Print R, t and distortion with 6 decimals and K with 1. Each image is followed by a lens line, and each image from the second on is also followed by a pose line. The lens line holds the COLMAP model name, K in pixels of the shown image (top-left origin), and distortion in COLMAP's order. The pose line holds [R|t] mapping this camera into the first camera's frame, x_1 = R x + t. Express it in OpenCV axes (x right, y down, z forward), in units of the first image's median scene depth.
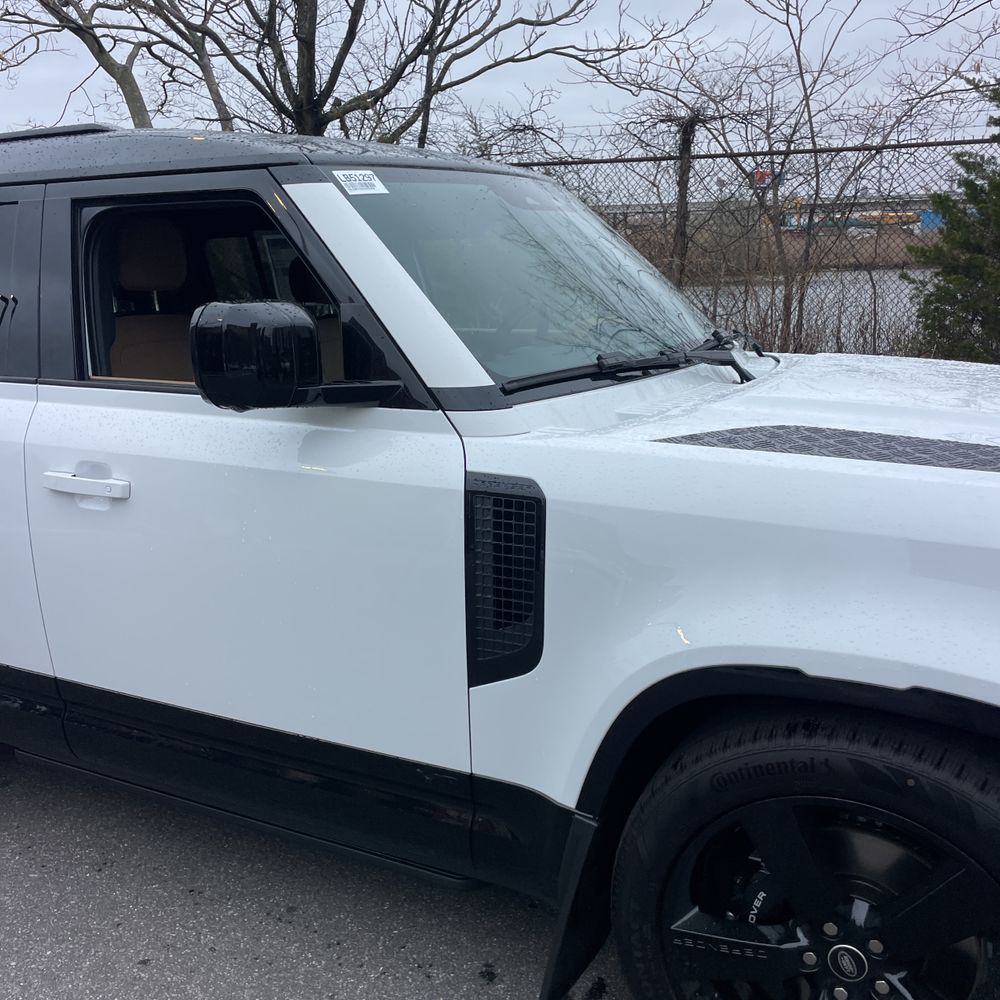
lens RADIAL K [[1007.6, 0, 491.6], [0, 1007.6, 474.0], [0, 0, 1]] dist [0.097606, -0.133027]
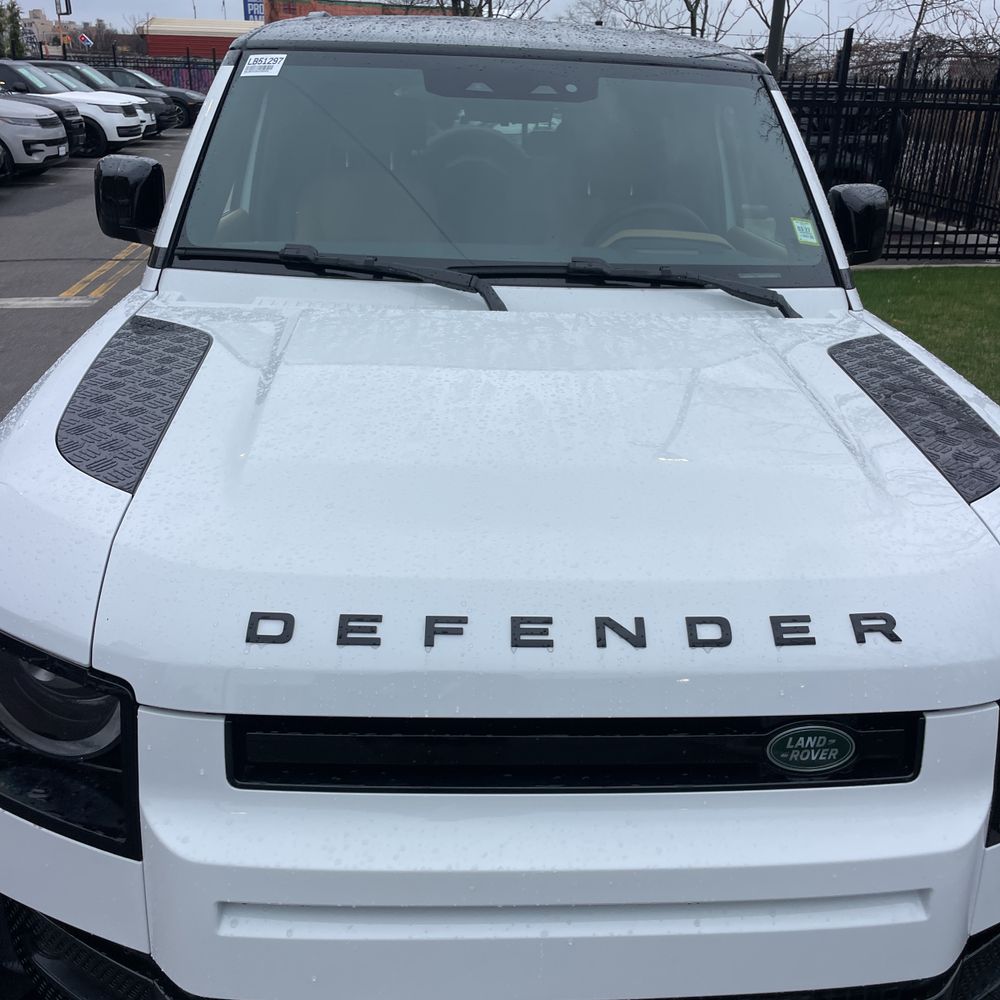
lens RADIAL K [[1011.7, 0, 517.2], [0, 1011.7, 489.1], [0, 0, 1]] dist [0.093288, -0.133781]
pose [[0.503476, 0.347490, -0.791052, 1.107300], [-0.233212, 0.936232, 0.262833, -0.207426], [0.831940, 0.052153, 0.552409, 0.612594]]
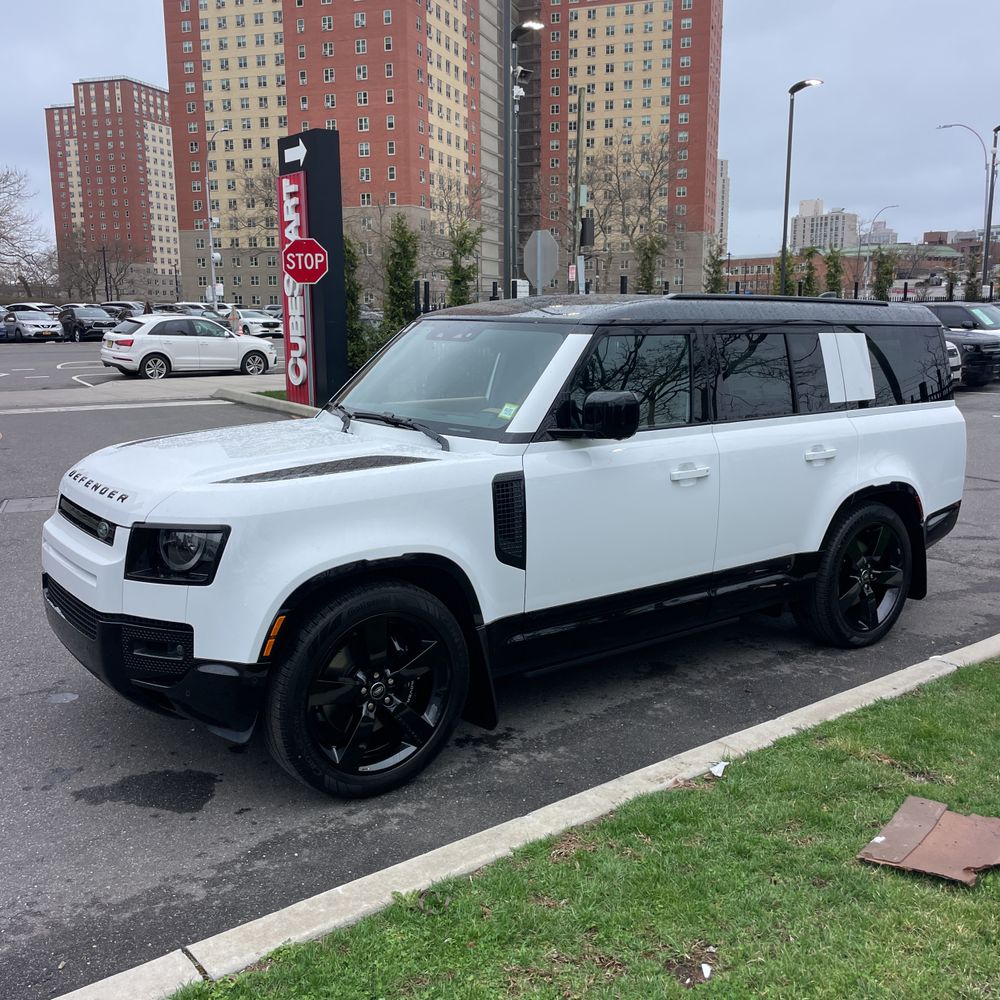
lens RADIAL K [[1000.7, 0, 489.7], [0, 1000.7, 470.4], [0, 0, 1]] dist [0.108688, -0.159629]
pose [[-0.460203, 0.161666, -0.872971, 1.987291], [-0.184848, 0.944285, 0.272319, -0.659246], [0.868358, 0.286688, -0.404679, 2.260131]]
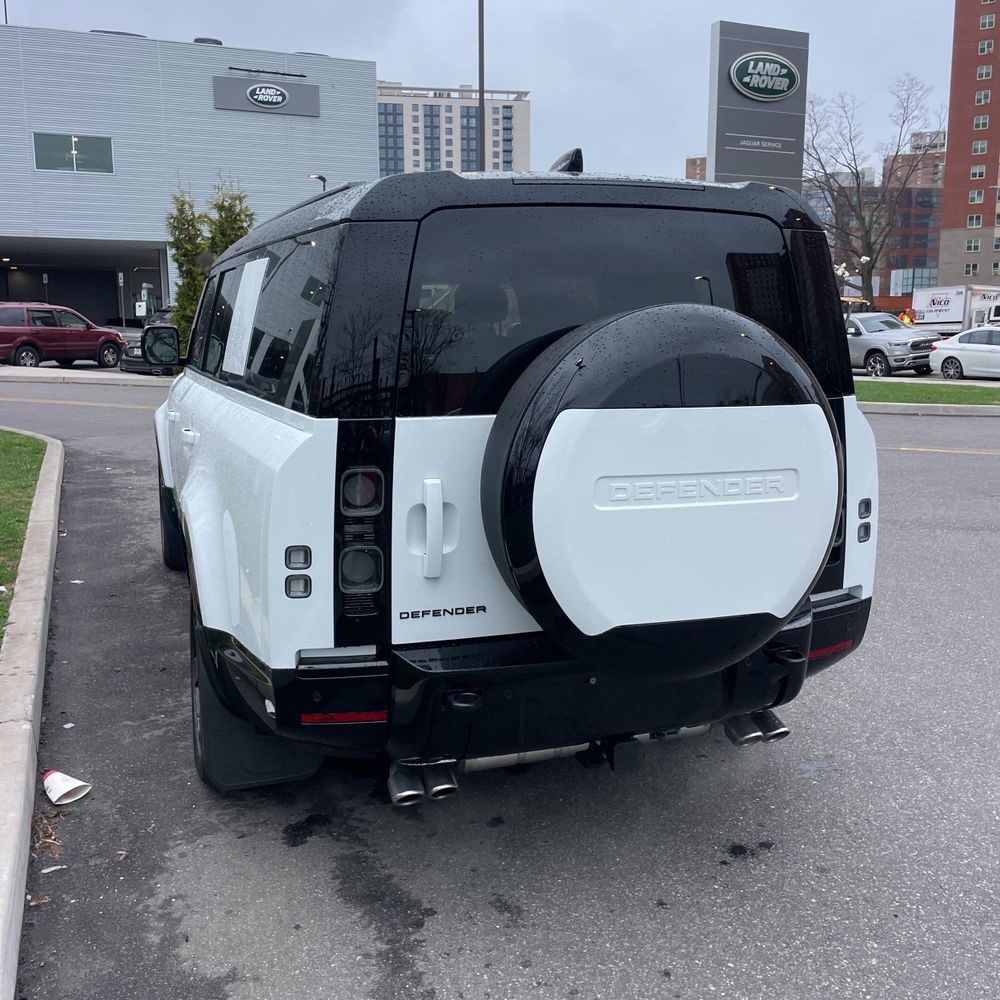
lens RADIAL K [[1015.2, 0, 499.0], [0, 1015.2, 478.8], [0, 0, 1]] dist [0.105021, -0.154558]
pose [[-0.723719, -0.079336, 0.685520, -1.952030], [0.167016, 0.943702, 0.285539, -0.529028], [-0.669580, 0.321143, -0.669724, 2.785203]]
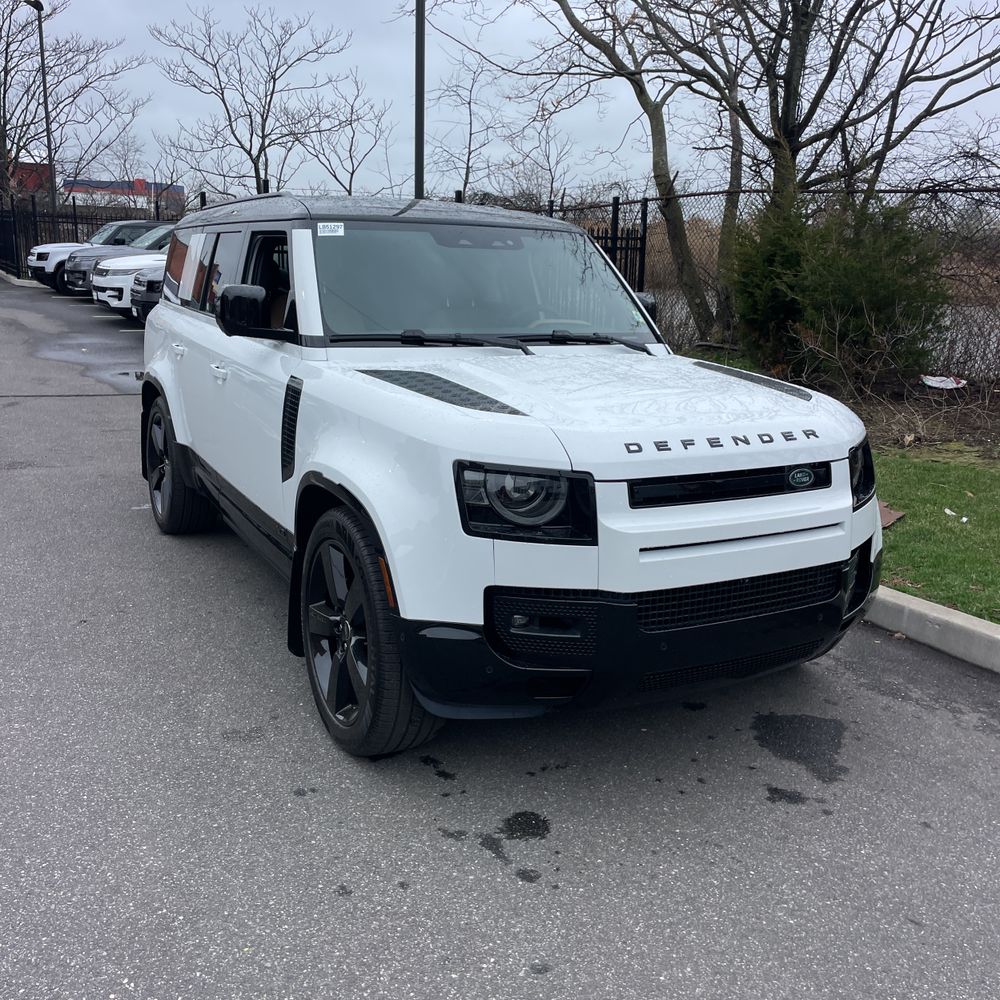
lens RADIAL K [[1013.8, 0, 516.6], [0, 1013.8, 475.3], [0, 0, 1]] dist [0.112805, -0.153836]
pose [[0.823832, 0.168467, -0.541221, 1.262828], [-0.172337, 0.984056, 0.043982, 0.022321], [0.540001, 0.057038, 0.839729, -0.392507]]
